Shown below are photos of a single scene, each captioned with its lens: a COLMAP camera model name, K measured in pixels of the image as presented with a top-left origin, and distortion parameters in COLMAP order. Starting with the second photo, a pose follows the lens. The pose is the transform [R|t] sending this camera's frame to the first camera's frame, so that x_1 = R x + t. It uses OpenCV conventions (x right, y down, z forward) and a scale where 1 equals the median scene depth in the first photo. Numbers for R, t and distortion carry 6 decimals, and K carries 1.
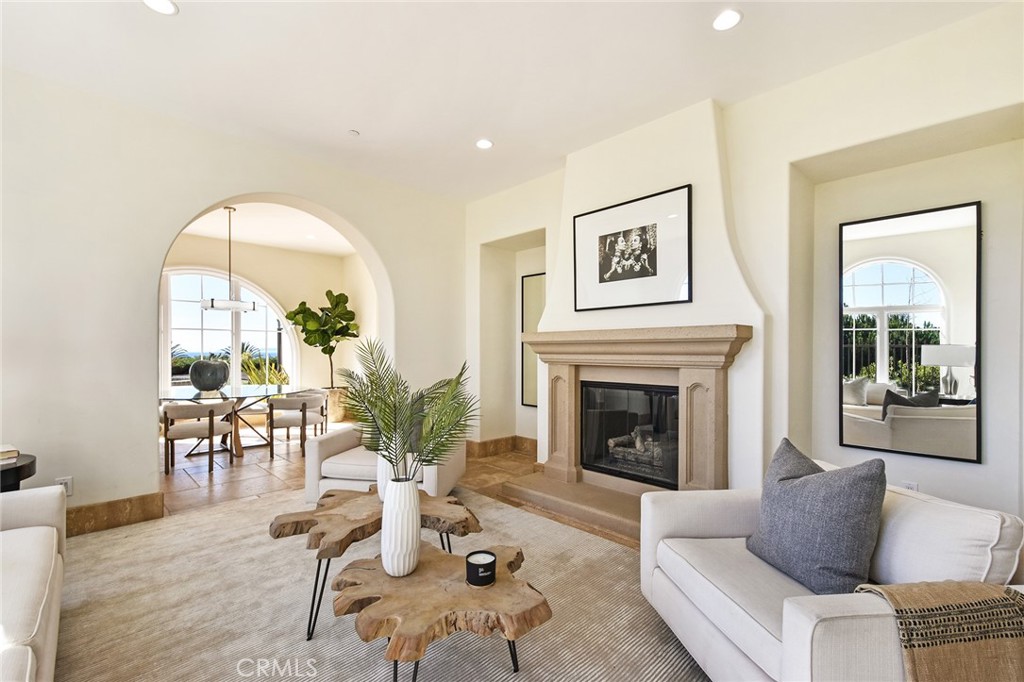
lens RADIAL K [[447.8, 0, 511.3], [0, 447.8, 347.8], [0, 0, 1]] dist [0.017001, -0.005301]
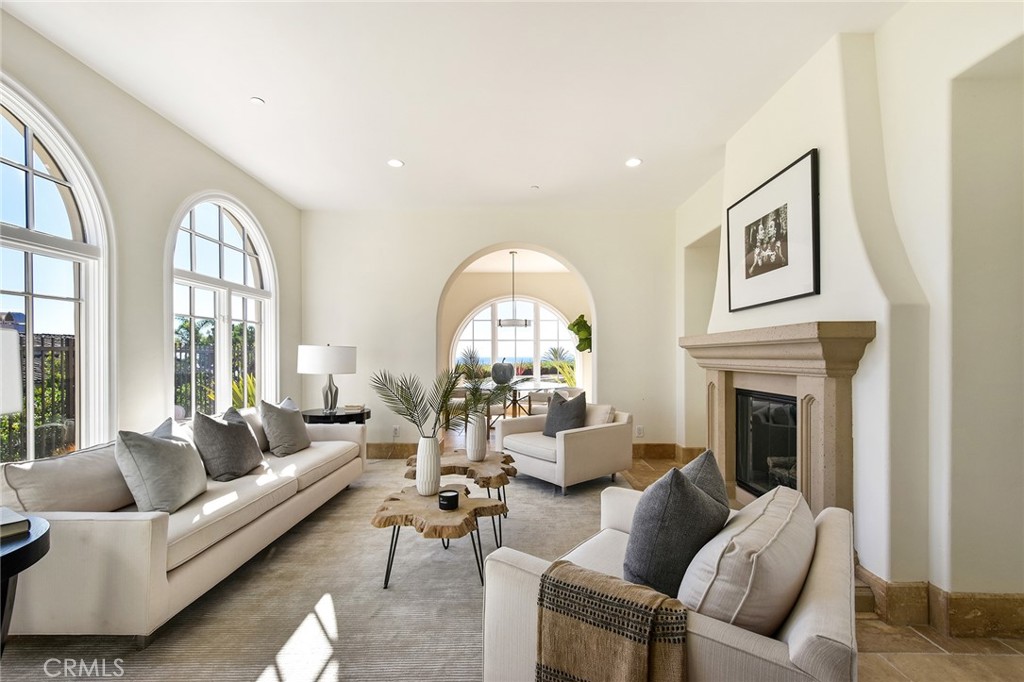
lens RADIAL K [[447.8, 0, 510.1], [0, 447.8, 351.2], [0, 0, 1]] dist [0.017001, -0.005301]
pose [[0.714981, -0.008976, -0.699086, 0.506819], [0.005904, 0.999959, -0.006800, 0.002410], [0.699119, 0.000735, 0.715005, 0.033109]]
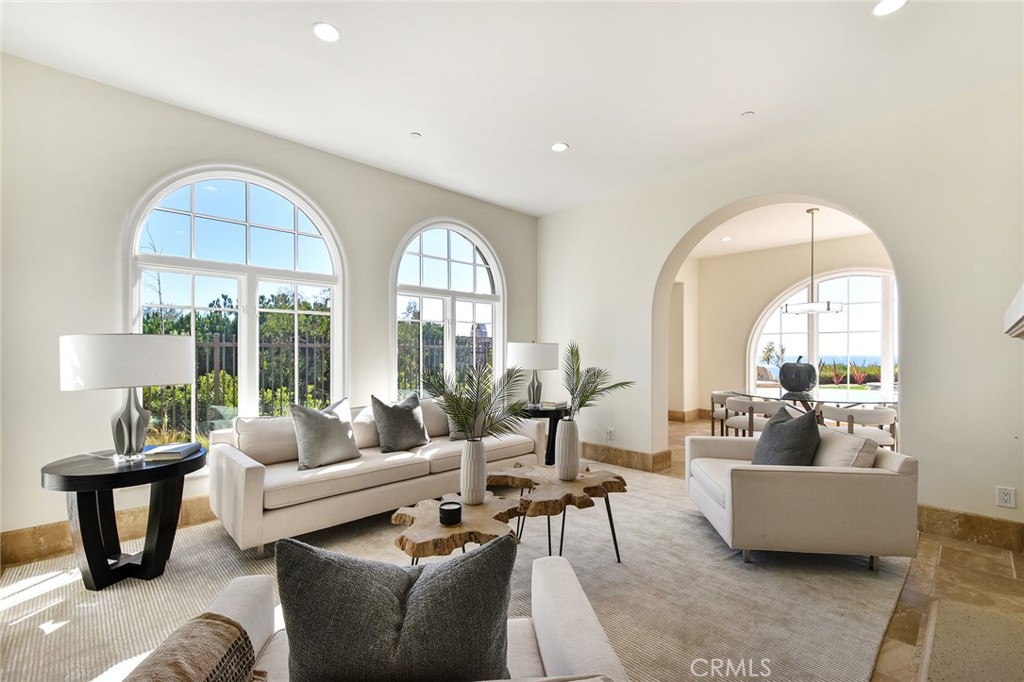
lens RADIAL K [[447.8, 0, 514.7], [0, 447.8, 344.2], [0, 0, 1]] dist [0.017001, -0.005301]
pose [[0.000917, -0.020825, -0.999783, 0.572450], [0.002257, 0.999781, -0.020823, 0.008132], [0.999997, -0.002237, 0.000964, 0.539722]]
